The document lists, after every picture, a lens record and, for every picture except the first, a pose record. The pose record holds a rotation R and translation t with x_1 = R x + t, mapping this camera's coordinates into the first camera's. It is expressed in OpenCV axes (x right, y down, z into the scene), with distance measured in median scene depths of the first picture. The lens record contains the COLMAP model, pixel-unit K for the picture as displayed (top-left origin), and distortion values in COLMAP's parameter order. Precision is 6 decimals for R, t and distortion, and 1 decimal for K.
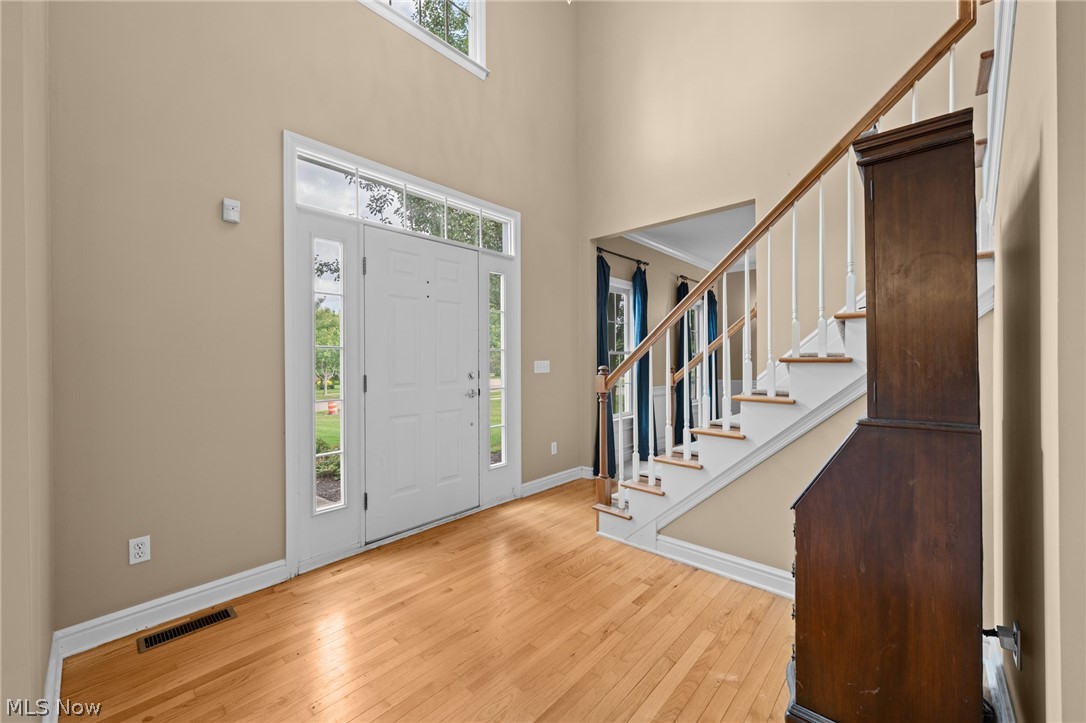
lens RADIAL K [[418.2, 0, 542.1], [0, 418.2, 359.4], [0, 0, 1]] dist [-0.000891, -0.000101]
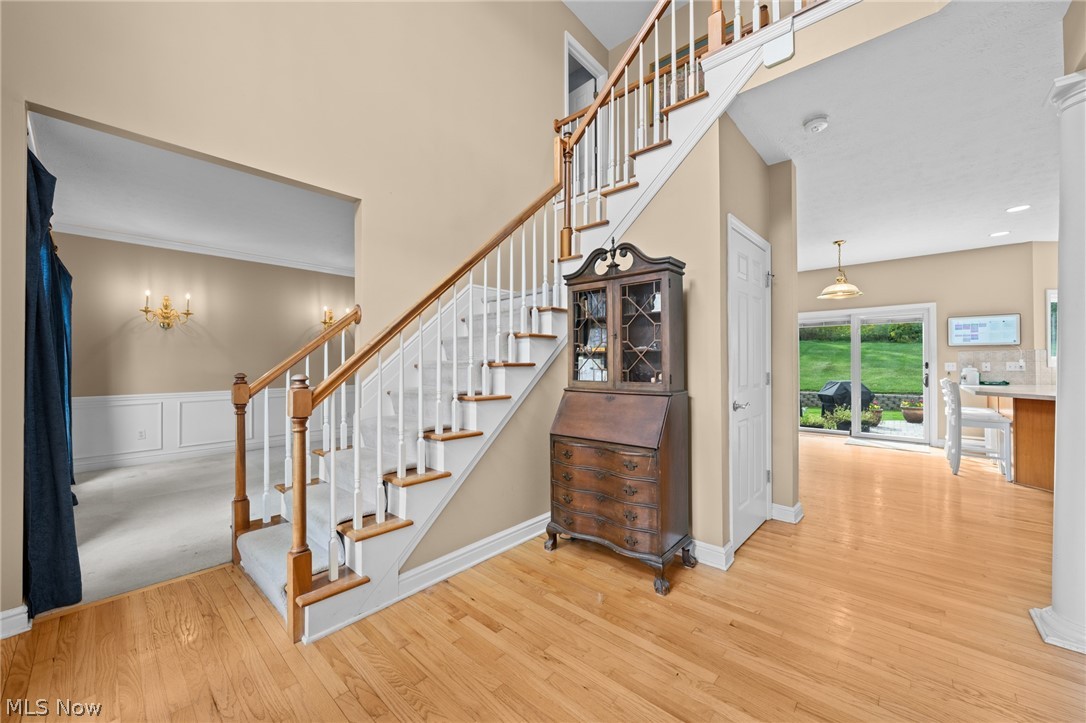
lens RADIAL K [[418.2, 0, 542.7], [0, 418.2, 361.6], [0, 0, 1]] dist [-0.000891, -0.000101]
pose [[-0.017578, 0.003674, 0.999839, -0.642854], [0.004051, 0.999985, -0.003603, 0.002055], [-0.999837, 0.003987, -0.017593, 0.854574]]
